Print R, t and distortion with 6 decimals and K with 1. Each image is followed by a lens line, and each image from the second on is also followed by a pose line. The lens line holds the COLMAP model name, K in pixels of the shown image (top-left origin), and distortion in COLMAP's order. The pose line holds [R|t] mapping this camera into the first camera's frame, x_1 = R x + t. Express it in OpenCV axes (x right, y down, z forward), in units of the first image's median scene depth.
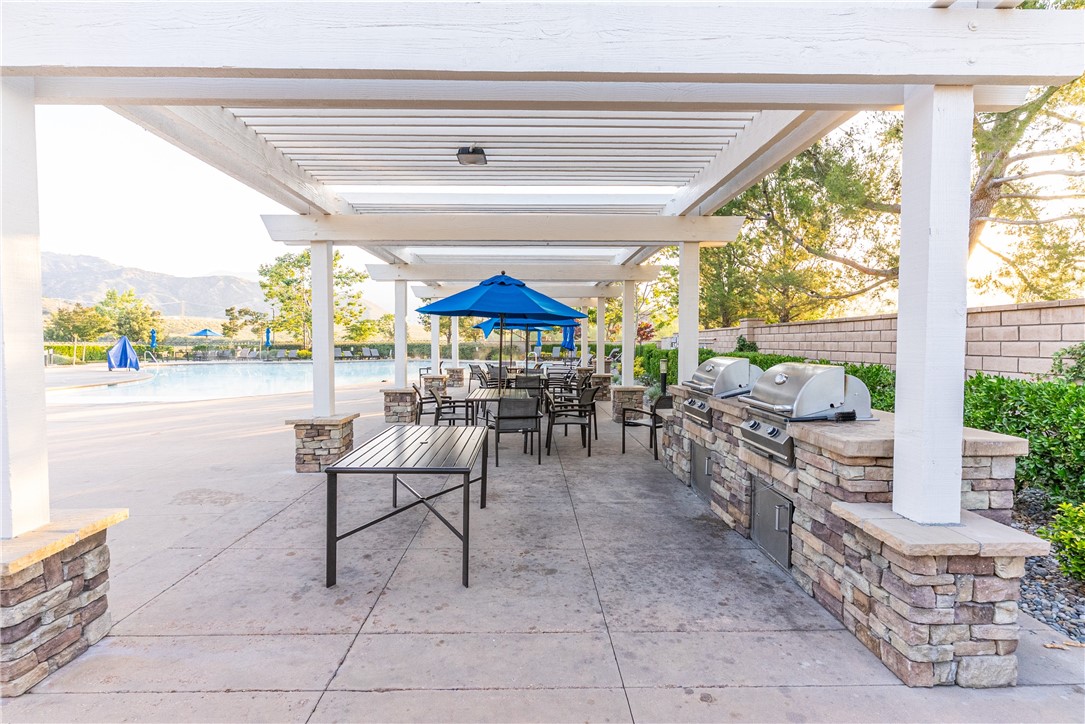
lens RADIAL K [[511.2, 0, 542.1], [0, 511.2, 357.5], [0, 0, 1]] dist [0.001472, 0.000138]
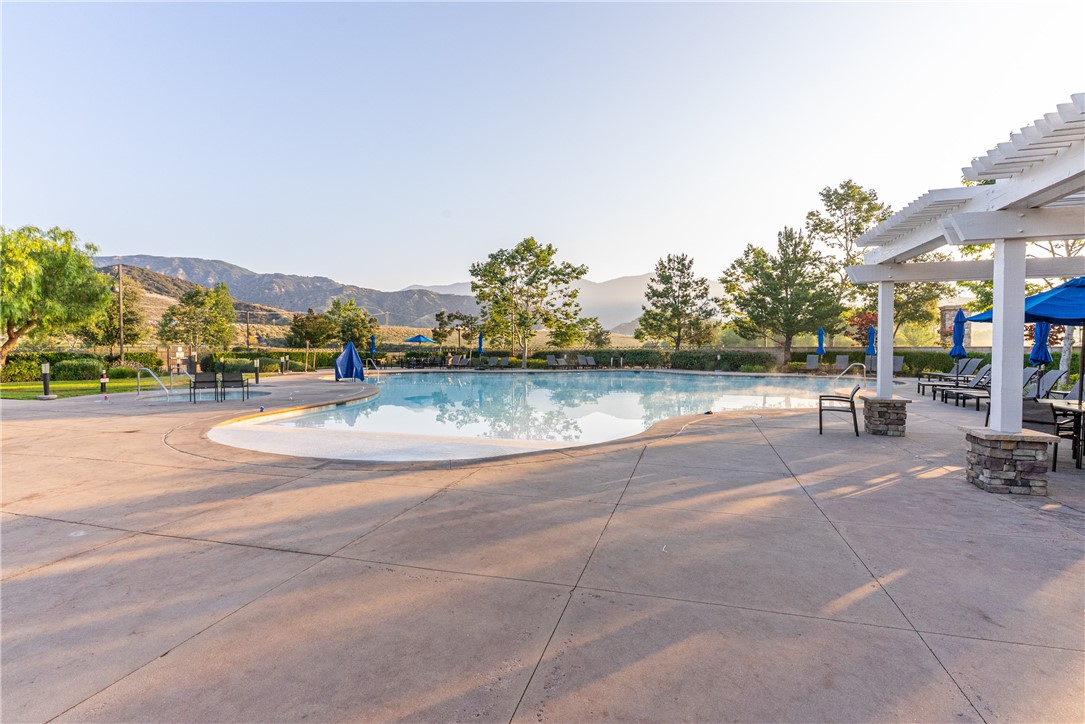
lens RADIAL K [[511.2, 0, 541.6], [0, 511.2, 361.0], [0, 0, 1]] dist [0.001472, 0.000138]
pose [[0.950750, 0.008286, -0.309849, -0.143485], [-0.010074, 0.999941, -0.004173, -0.005205], [0.309796, 0.007089, 0.950777, 0.164470]]
